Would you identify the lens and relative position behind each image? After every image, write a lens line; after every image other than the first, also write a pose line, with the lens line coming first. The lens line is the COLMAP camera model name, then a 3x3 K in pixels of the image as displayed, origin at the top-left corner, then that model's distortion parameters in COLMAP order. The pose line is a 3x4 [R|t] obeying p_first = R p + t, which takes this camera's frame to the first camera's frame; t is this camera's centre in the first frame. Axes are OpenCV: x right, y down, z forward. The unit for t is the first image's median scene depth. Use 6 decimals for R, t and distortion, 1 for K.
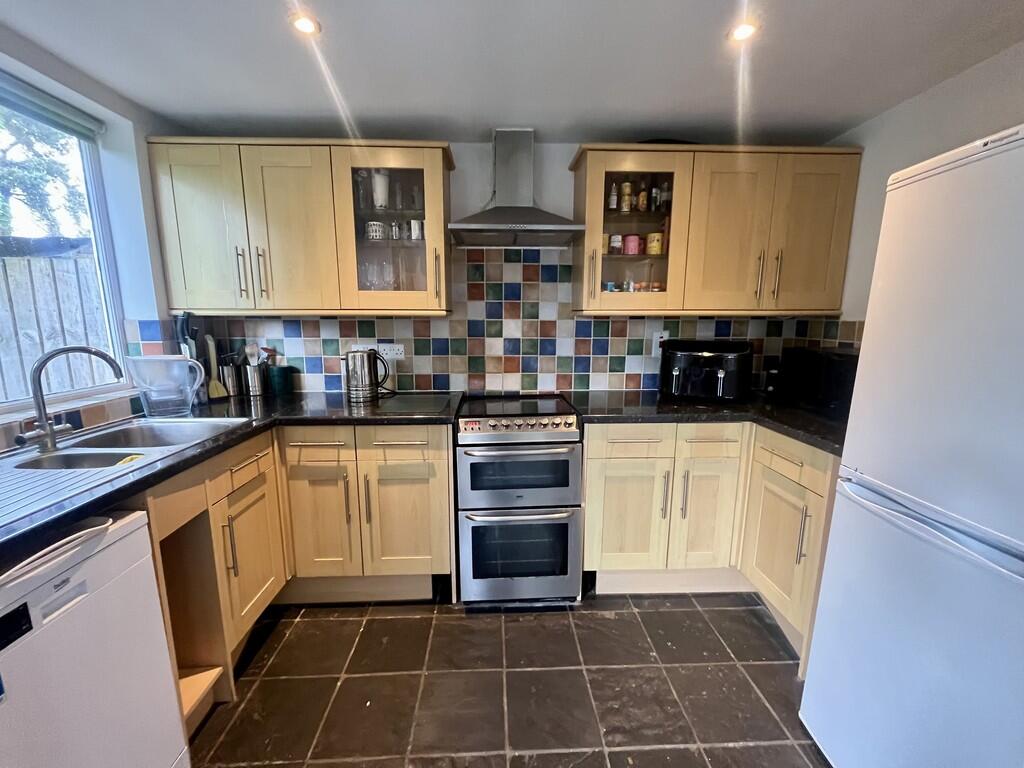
lens RADIAL K [[411.1, 0, 508.8], [0, 411.1, 389.5], [0, 0, 1]] dist [-0.003140, -0.001477]
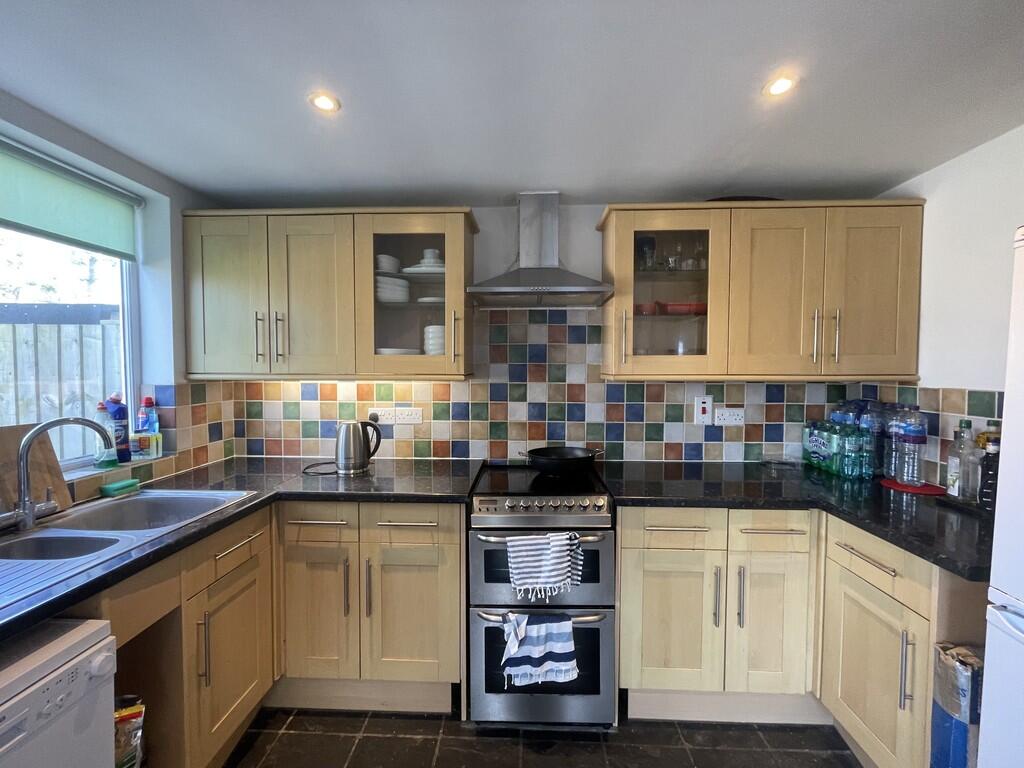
lens RADIAL K [[409.7, 0, 514.8], [0, 409.7, 380.0], [0, 0, 1]] dist [-0.002931, -0.000187]
pose [[0.996982, 0.002919, -0.077583, 0.034923], [-0.013530, 0.990534, -0.136600, -0.058073], [0.076450, 0.137237, 0.987584, 0.093267]]
